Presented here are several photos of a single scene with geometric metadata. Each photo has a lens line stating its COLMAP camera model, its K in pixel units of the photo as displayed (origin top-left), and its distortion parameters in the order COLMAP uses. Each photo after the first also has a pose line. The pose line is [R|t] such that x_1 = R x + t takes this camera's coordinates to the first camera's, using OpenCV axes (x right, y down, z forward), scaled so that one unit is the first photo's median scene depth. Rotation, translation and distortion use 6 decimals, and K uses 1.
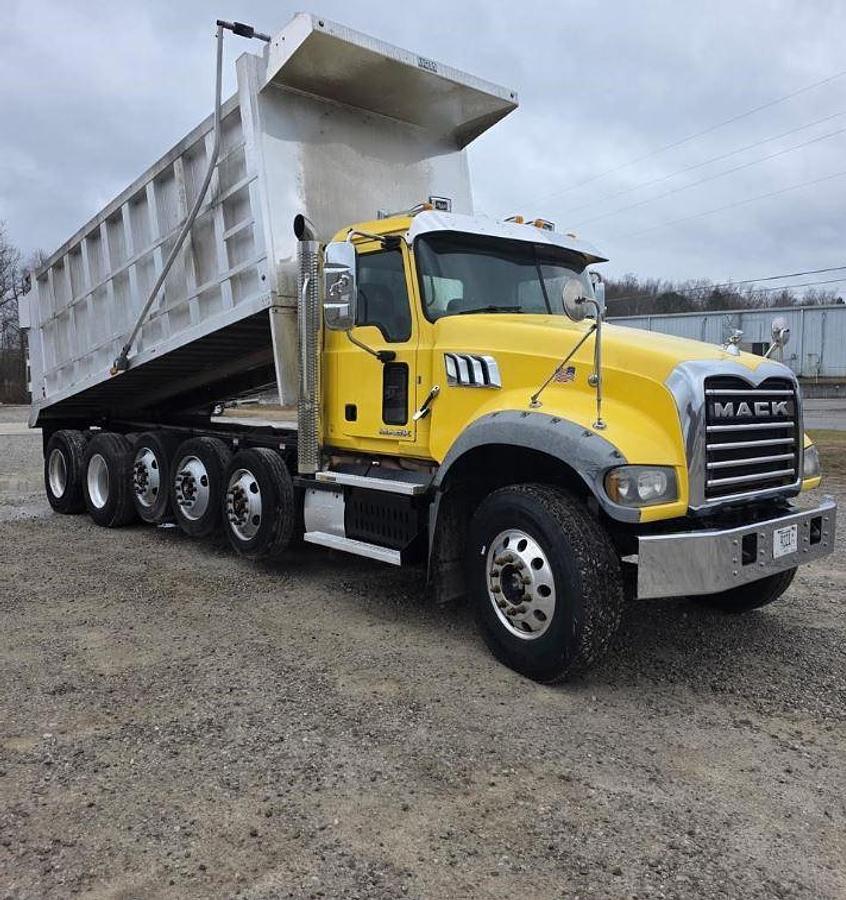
lens RADIAL K [[765.9, 0, 423.3], [0, 765.9, 413.4], [0, 0, 1]] dist [0.062287, -0.009149]
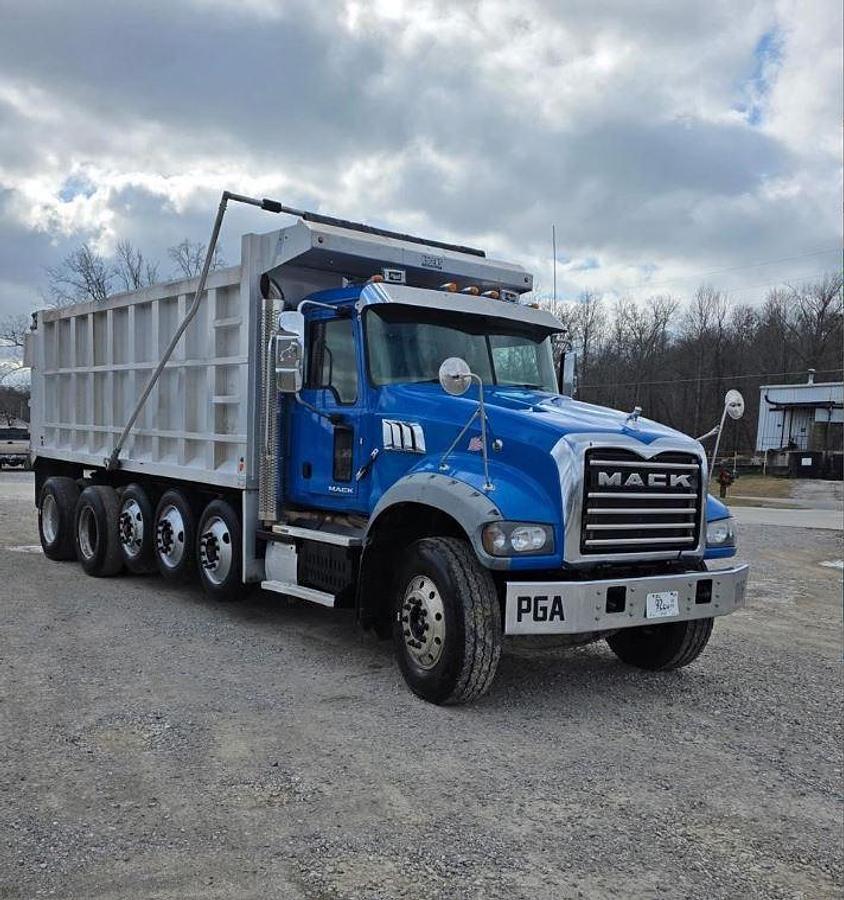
lens RADIAL K [[902.9, 0, 425.0], [0, 902.9, 564.8], [0, 0, 1]] dist [0.101554, 0.003158]
pose [[0.996502, 0.047575, -0.068710, 0.182069], [-0.041379, 0.995177, 0.088939, 0.011293], [0.072610, -0.085785, 0.993664, -0.287508]]
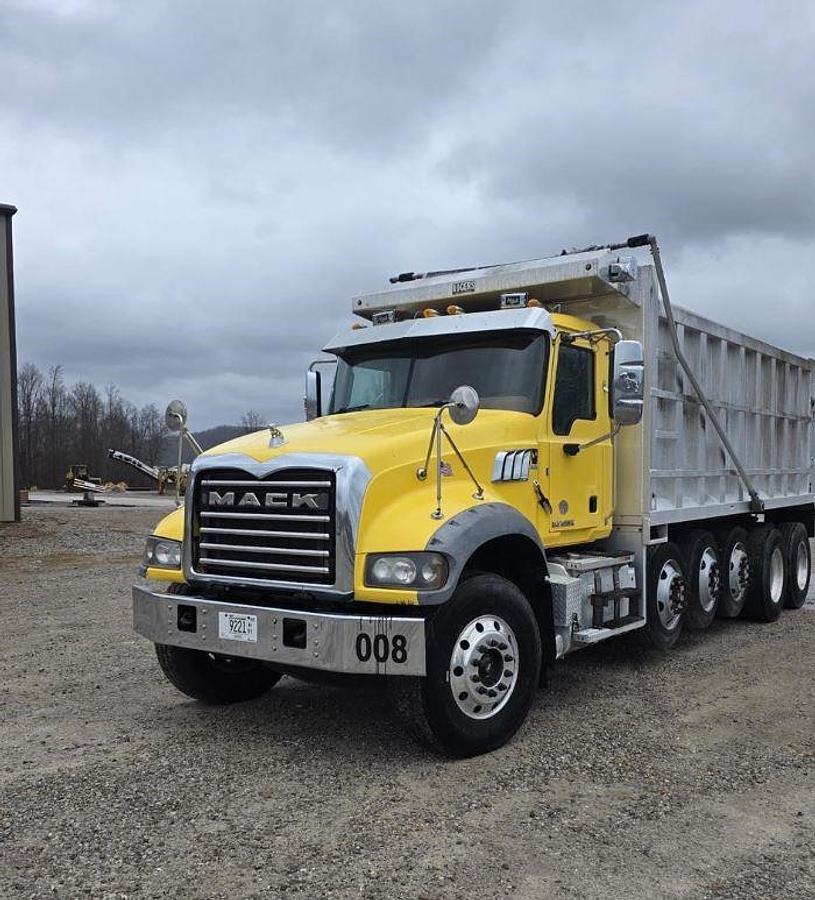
lens RADIAL K [[956.9, 0, 409.5], [0, 956.9, 479.6], [0, 0, 1]] dist [0.192210, -0.239885]
pose [[0.205092, -0.001181, -0.978742, 1.525715], [-0.034833, 0.999357, -0.008505, -0.024933], [0.978123, 0.035837, 0.204919, 0.820252]]
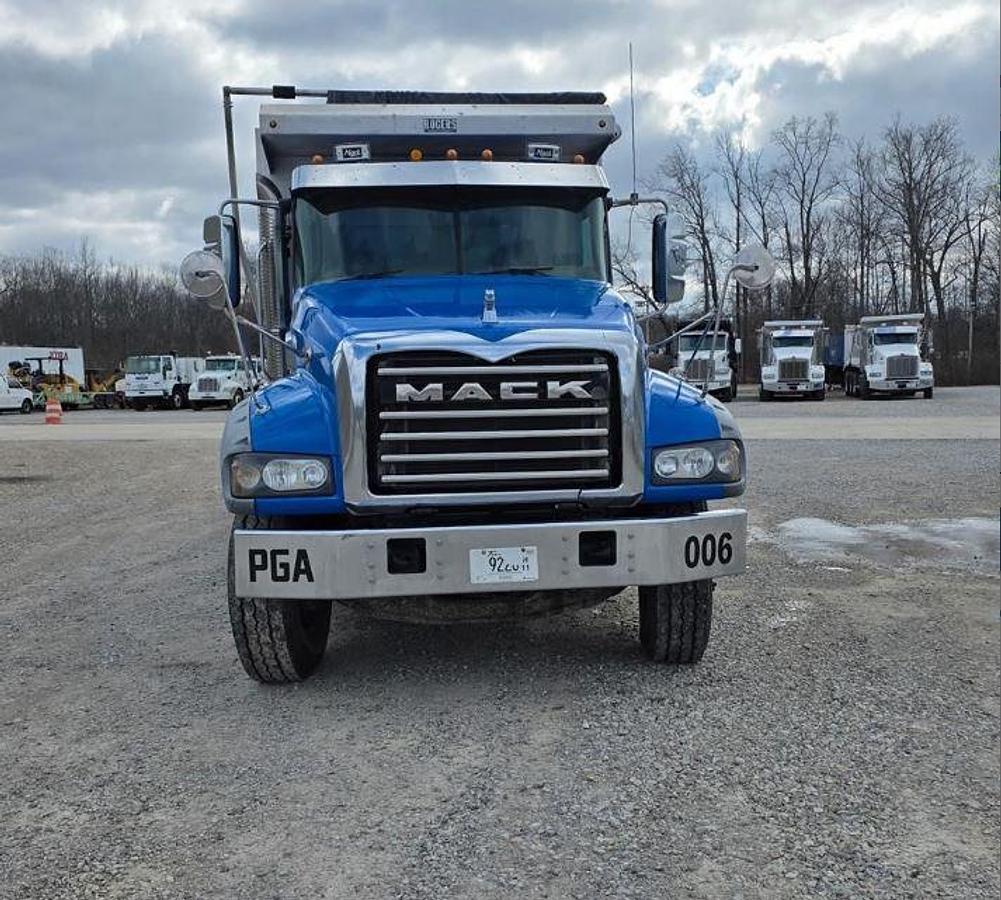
lens RADIAL K [[1064.3, 0, 502.4], [0, 1064.3, 505.0], [0, 0, 1]] dist [0.192210, -0.239885]
pose [[0.826405, 0.051548, -0.560711, 0.932001], [0.004851, 0.995112, 0.098633, 0.002328], [0.563055, -0.084231, 0.822116, 0.080415]]
